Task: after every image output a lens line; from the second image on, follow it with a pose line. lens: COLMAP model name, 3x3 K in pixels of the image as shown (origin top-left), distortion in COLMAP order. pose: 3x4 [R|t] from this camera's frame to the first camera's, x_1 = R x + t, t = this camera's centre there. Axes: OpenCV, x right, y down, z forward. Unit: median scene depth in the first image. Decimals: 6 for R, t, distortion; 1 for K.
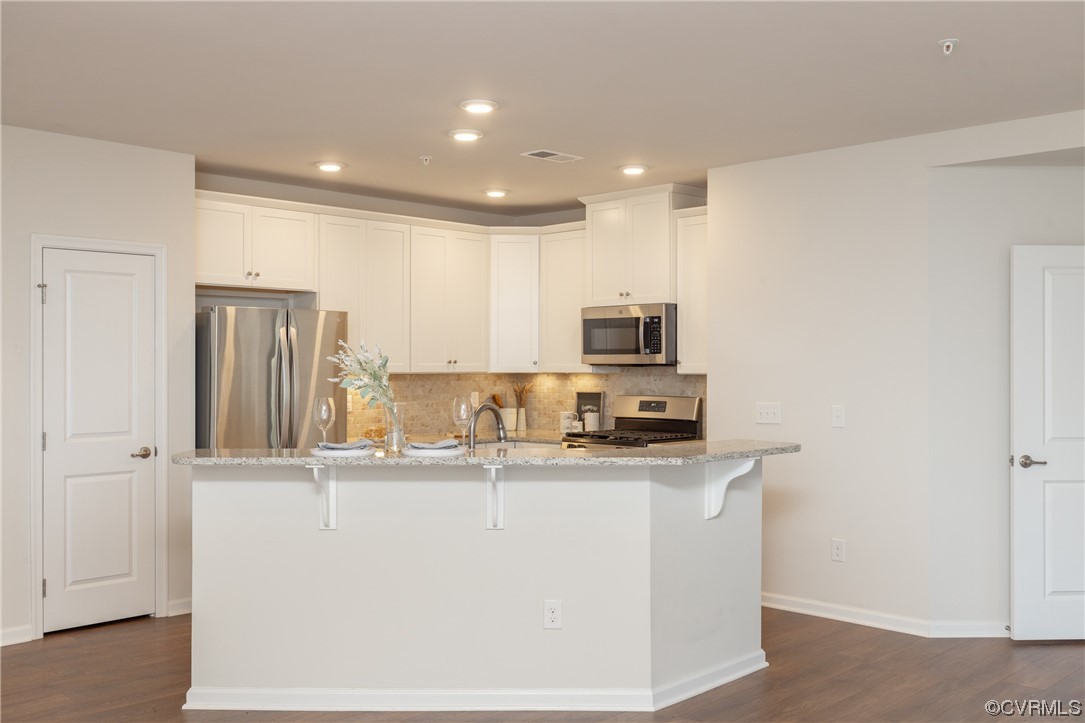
lens RADIAL K [[1044.0, 0, 548.1], [0, 1044.0, 368.6], [0, 0, 1]] dist [0.014050, 0.000000]
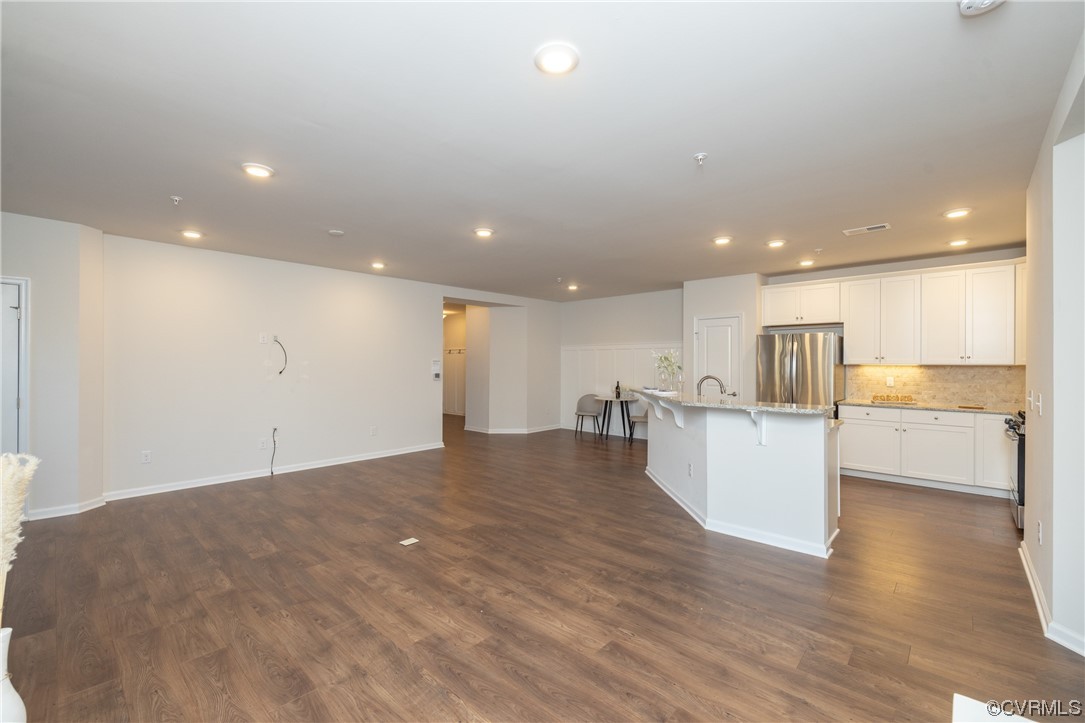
lens RADIAL K [[456.0, 0, 537.3], [0, 456.0, 363.6], [0, 0, 1]] dist [0.007730, 0.000190]
pose [[0.021468, 0.000648, -0.999769, 0.606420], [-0.006451, 0.999979, 0.000510, 0.006866], [0.999749, 0.006439, 0.021472, 0.408250]]
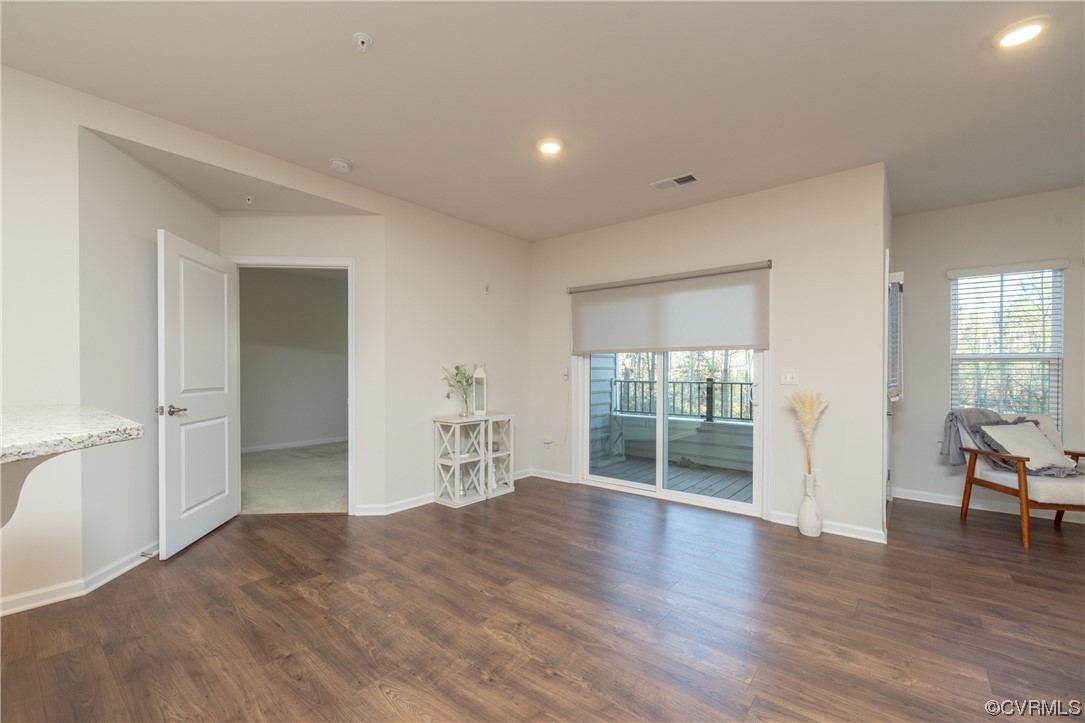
lens RADIAL K [[456.0, 0, 530.9], [0, 456.0, 370.4], [0, 0, 1]] dist [0.007730, 0.000190]
pose [[-0.082997, 0.003269, 0.996544, -0.079243], [0.001914, 0.999993, -0.003121, 0.034245], [-0.996548, 0.001648, -0.083003, 0.477407]]
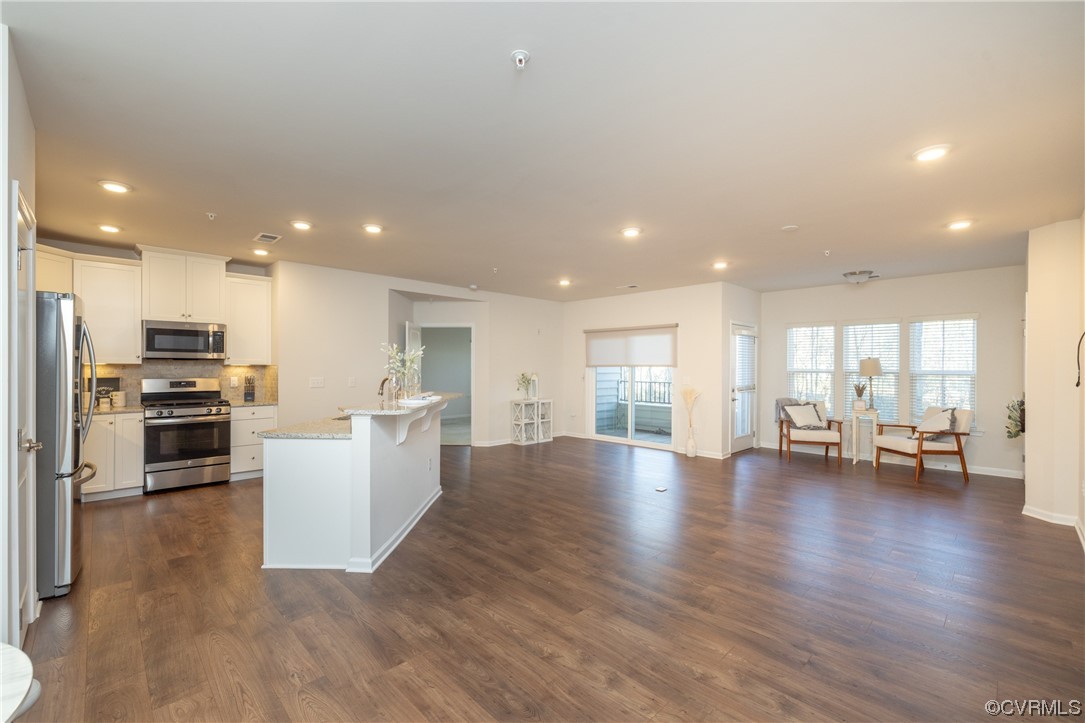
lens RADIAL K [[456.0, 0, 528.9], [0, 456.0, 369.8], [0, 0, 1]] dist [0.007730, 0.000190]
pose [[0.043984, -0.004767, 0.999021, -0.633601], [0.000216, 0.999989, 0.004763, 0.010606], [-0.999032, 0.000006, 0.043984, 0.457539]]
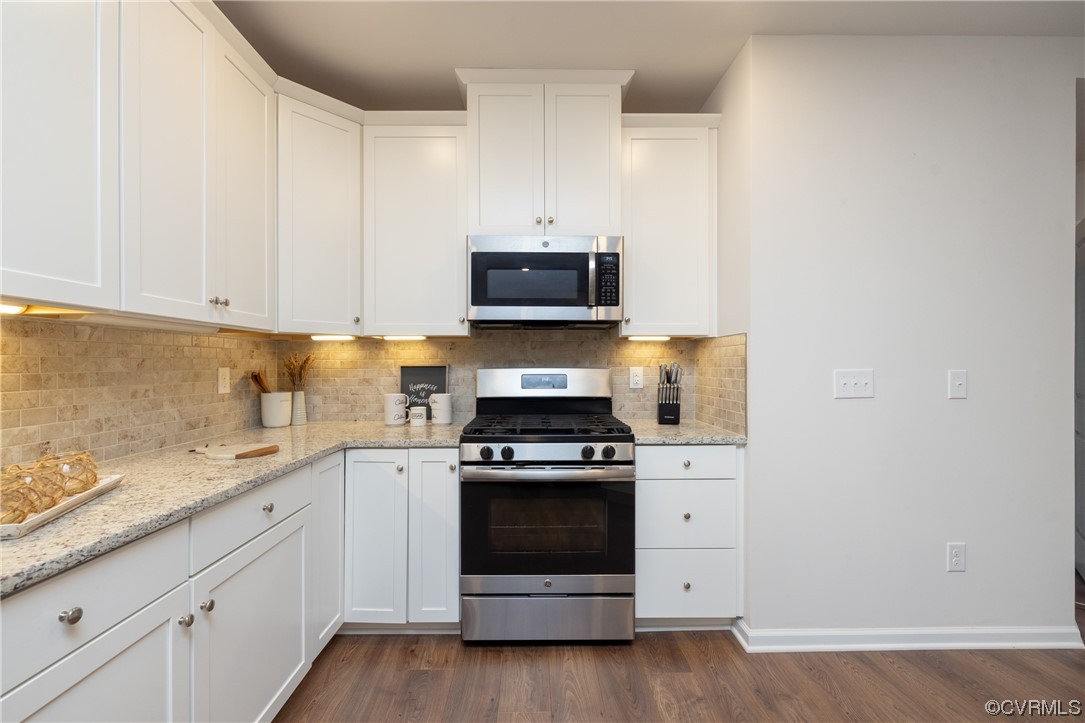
lens RADIAL K [[456.0, 0, 534.8], [0, 456.0, 362.5], [0, 0, 1]] dist [0.007730, 0.000190]
pose [[0.712350, 0.000950, 0.701823, -0.150210], [0.003599, 0.999981, -0.005006, 0.025523], [-0.701815, 0.006092, 0.712334, 0.819854]]
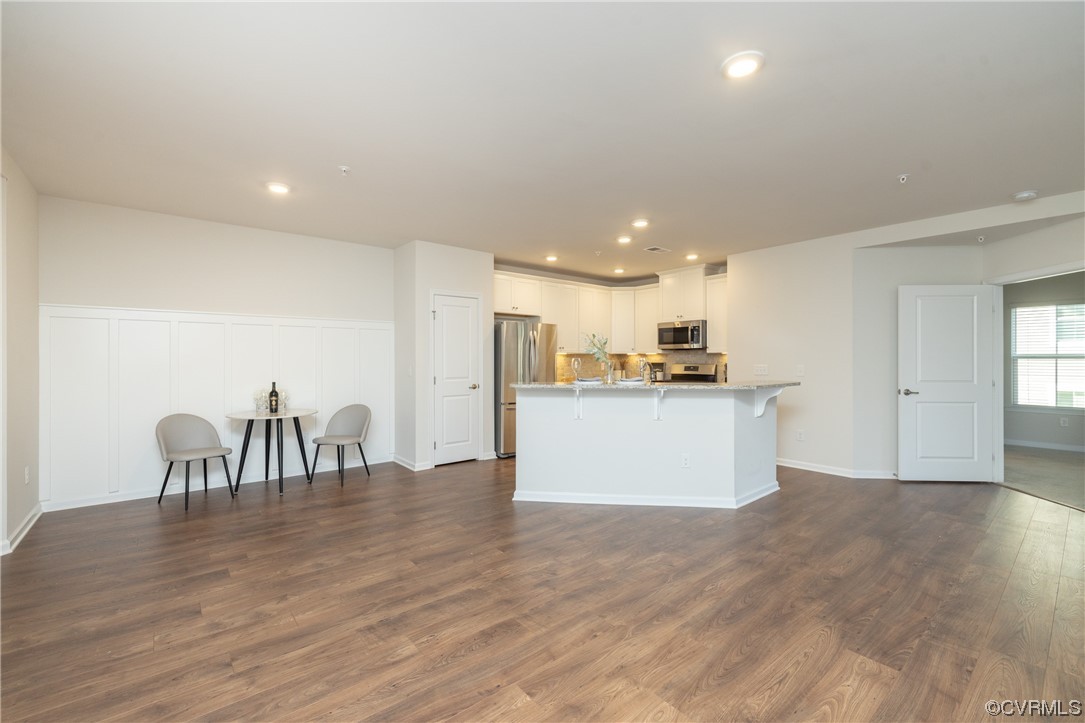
lens RADIAL K [[456.0, 0, 542.1], [0, 456.0, 358.8], [0, 0, 1]] dist [0.007730, 0.000190]
pose [[0.994569, -0.001288, -0.104068, -0.115288], [0.000872, 0.999991, -0.004041, 0.020798], [0.104073, 0.003929, 0.994562, 0.035217]]
